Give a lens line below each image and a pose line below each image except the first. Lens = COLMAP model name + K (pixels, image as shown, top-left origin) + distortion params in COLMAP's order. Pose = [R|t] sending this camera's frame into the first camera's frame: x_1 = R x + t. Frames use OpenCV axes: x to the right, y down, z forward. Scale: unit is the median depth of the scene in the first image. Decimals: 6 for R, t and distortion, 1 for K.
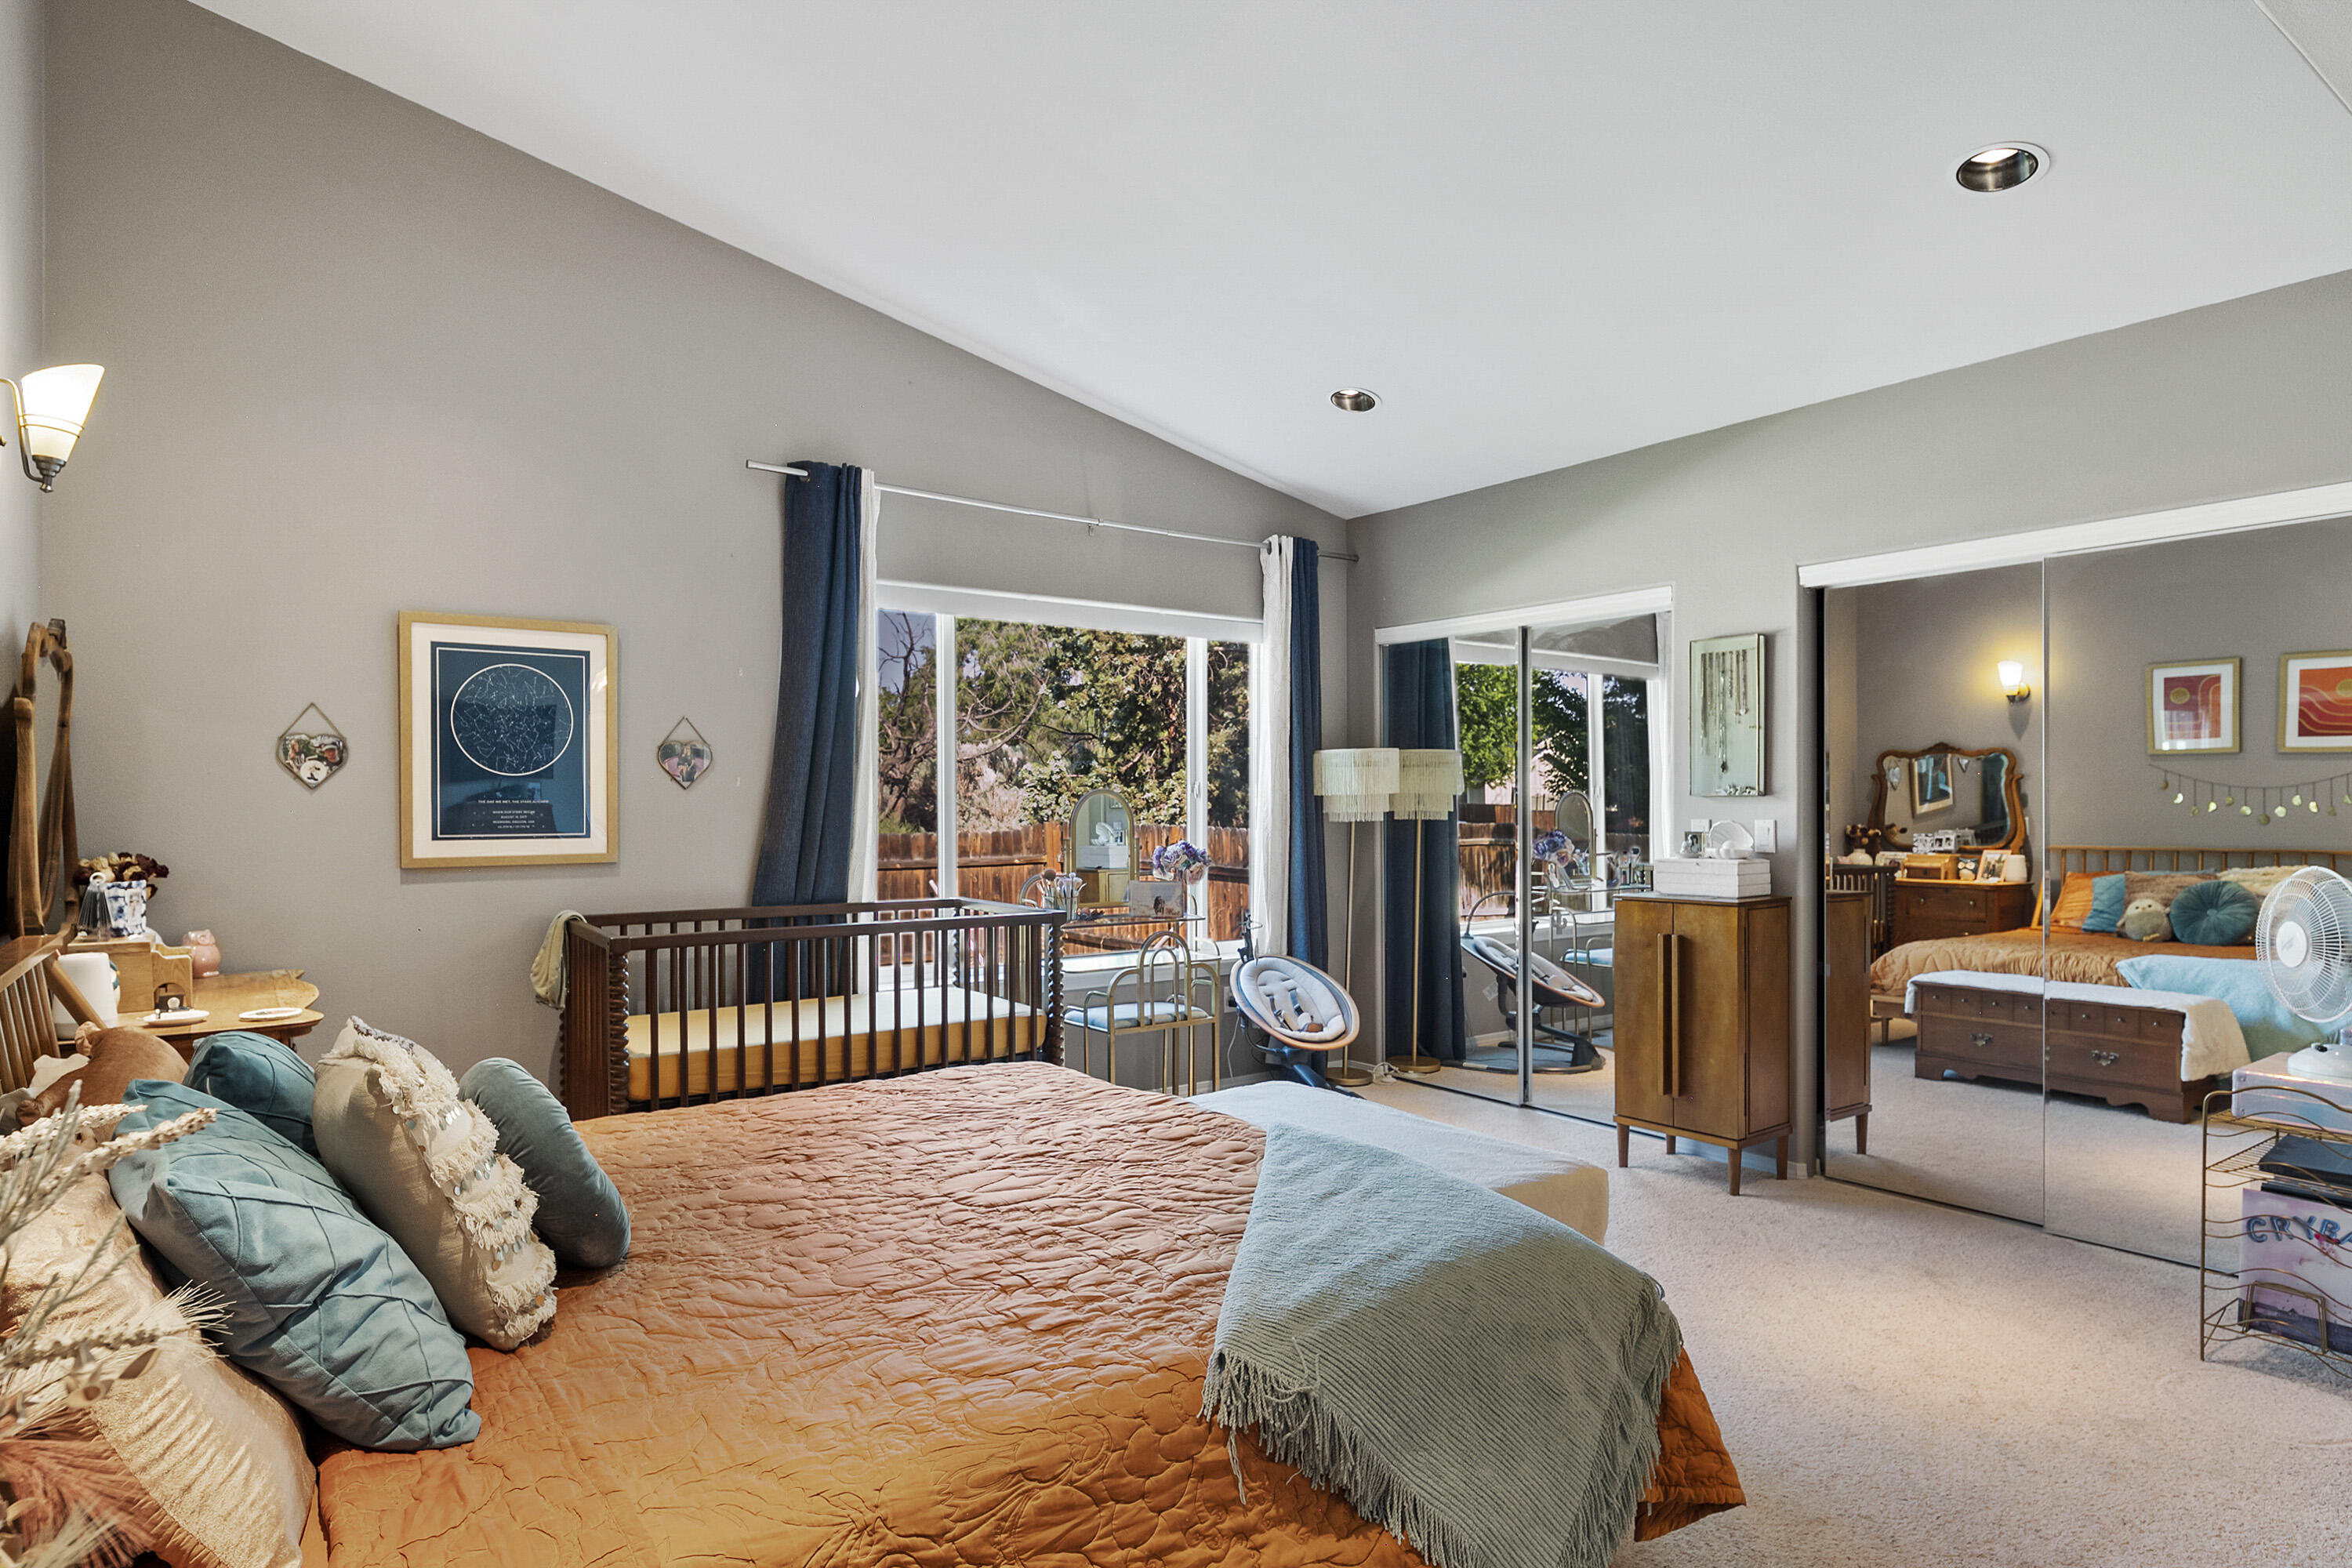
lens RADIAL K [[1296.3, 0, 1173.5], [0, 1296.3, 796.5], [0, 0, 1]] dist [-0.007288, -0.001796]
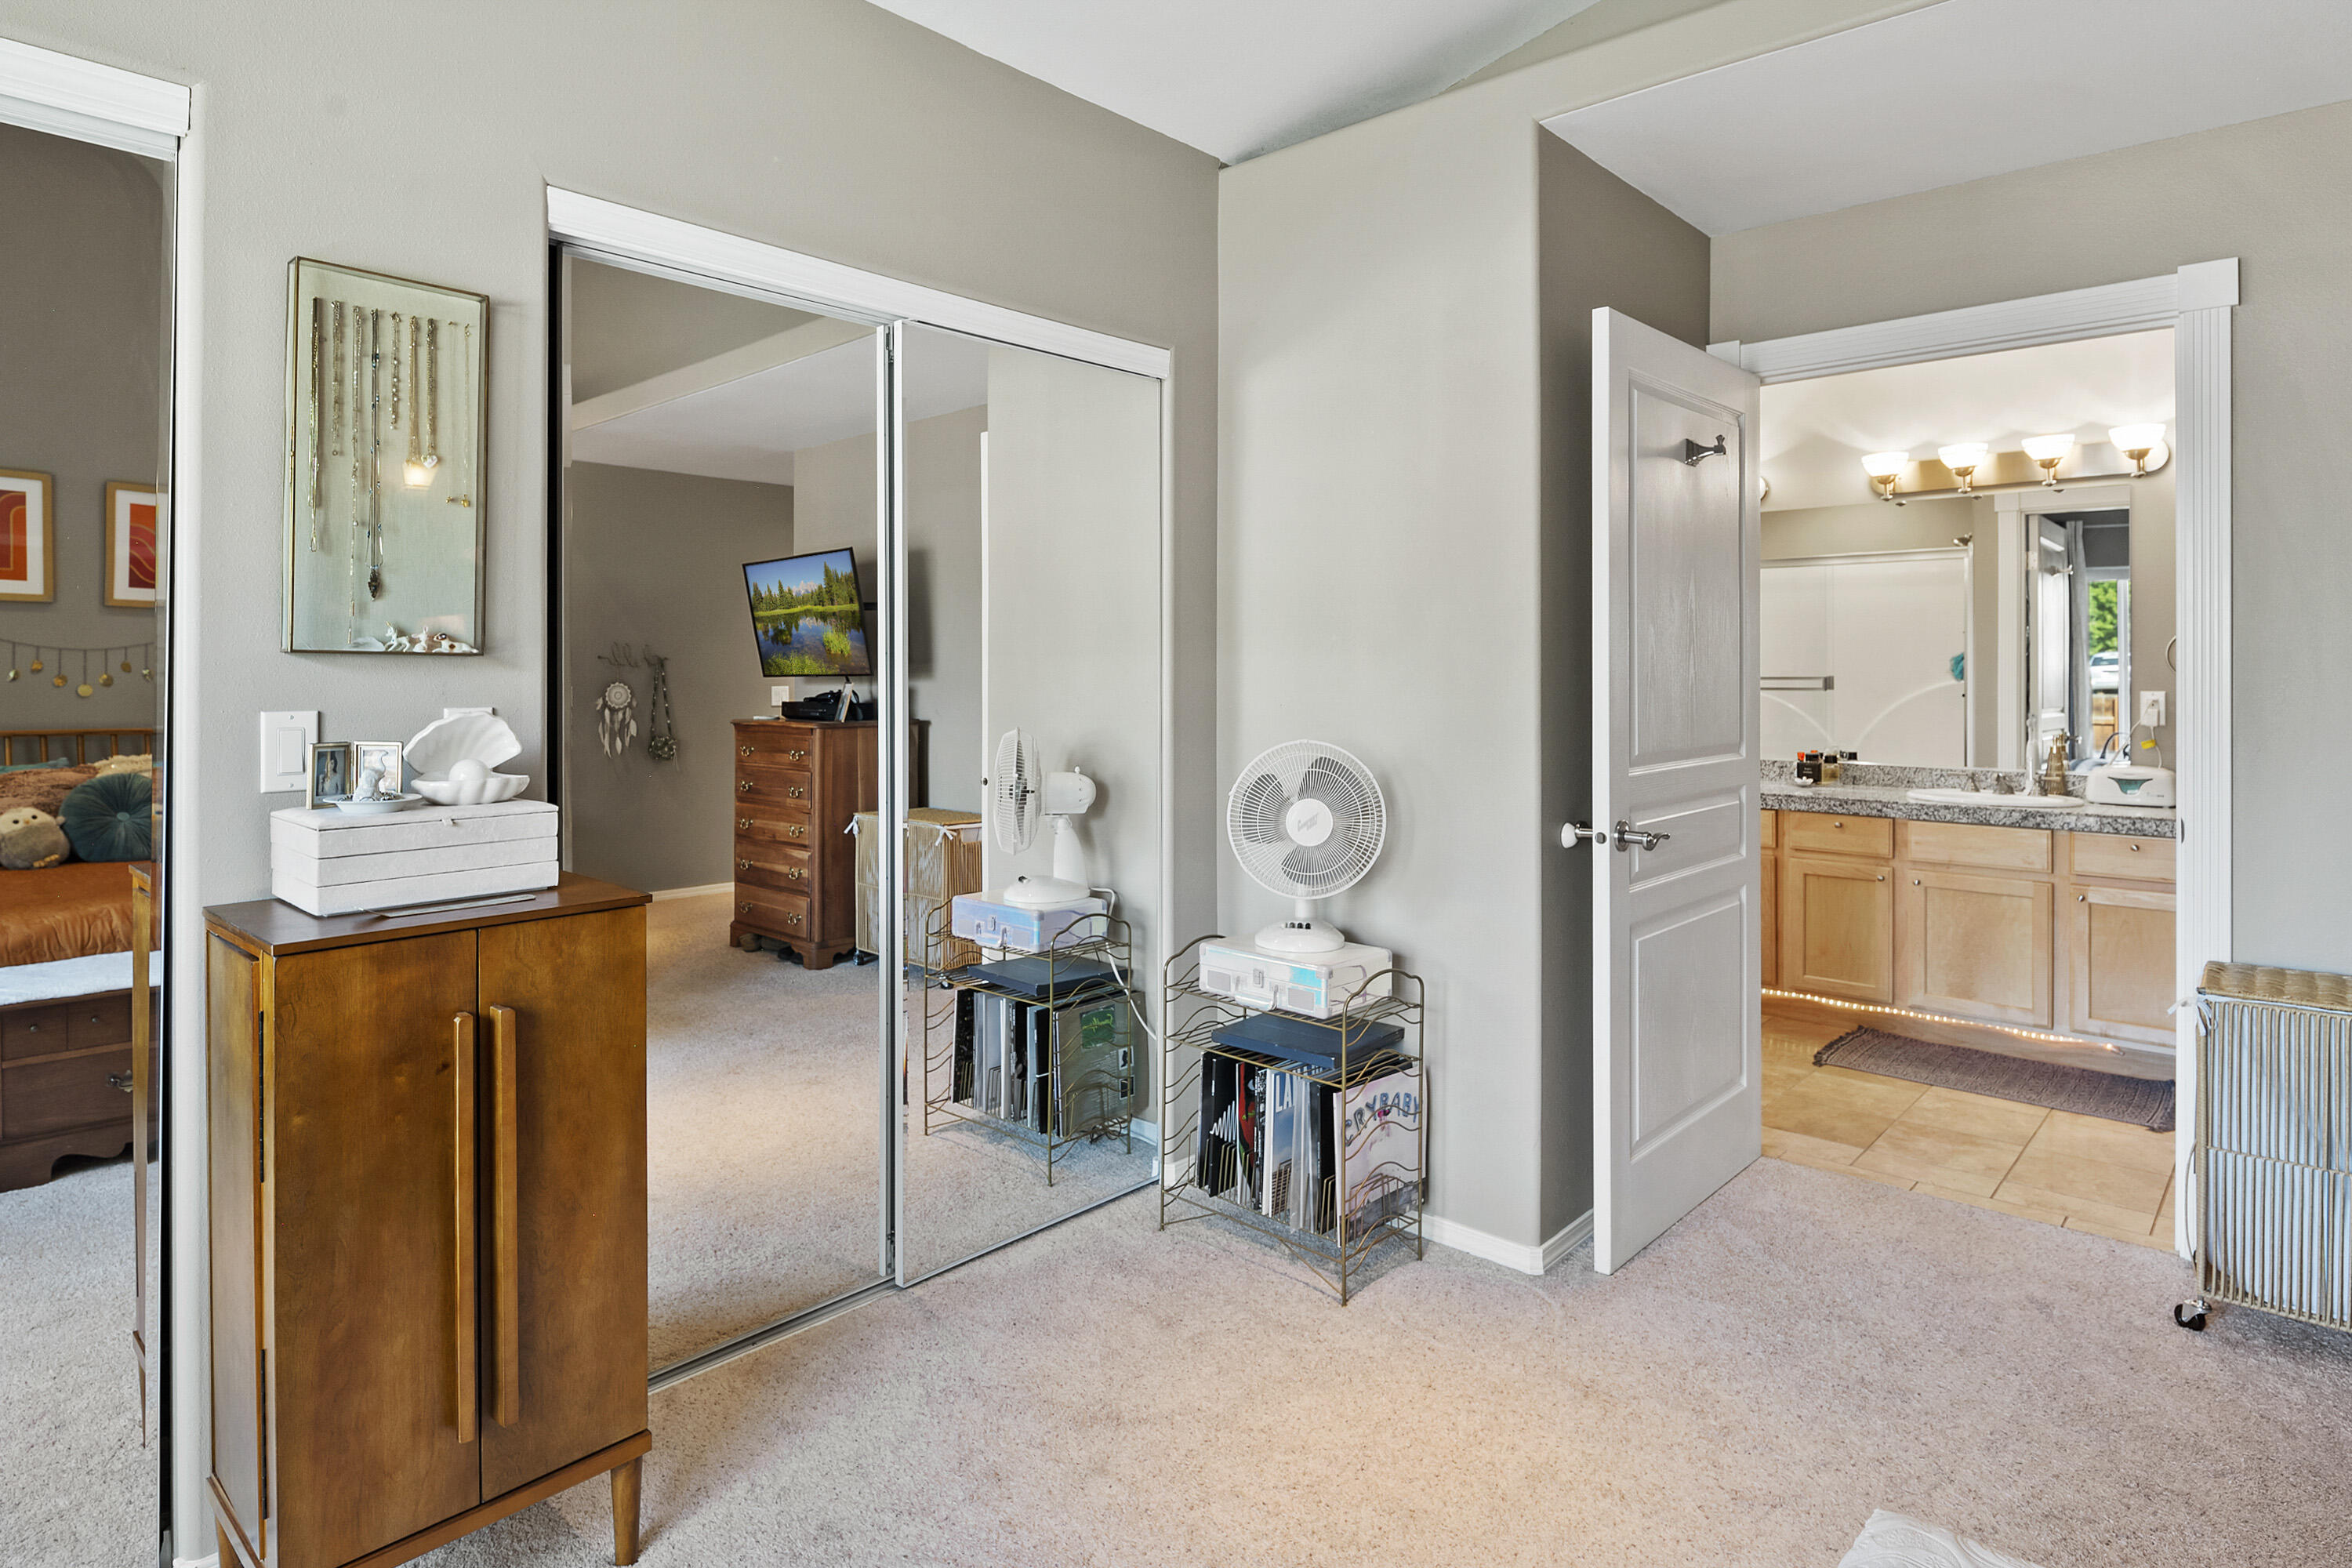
lens RADIAL K [[1296.3, 0, 1104.1], [0, 1296.3, 685.4], [0, 0, 1]] dist [-0.007288, -0.001796]
pose [[-0.173584, -0.010813, 0.984760, -0.028419], [-0.008714, 0.999917, 0.009443, 0.003754], [-0.984781, -0.006942, -0.173663, 0.840093]]
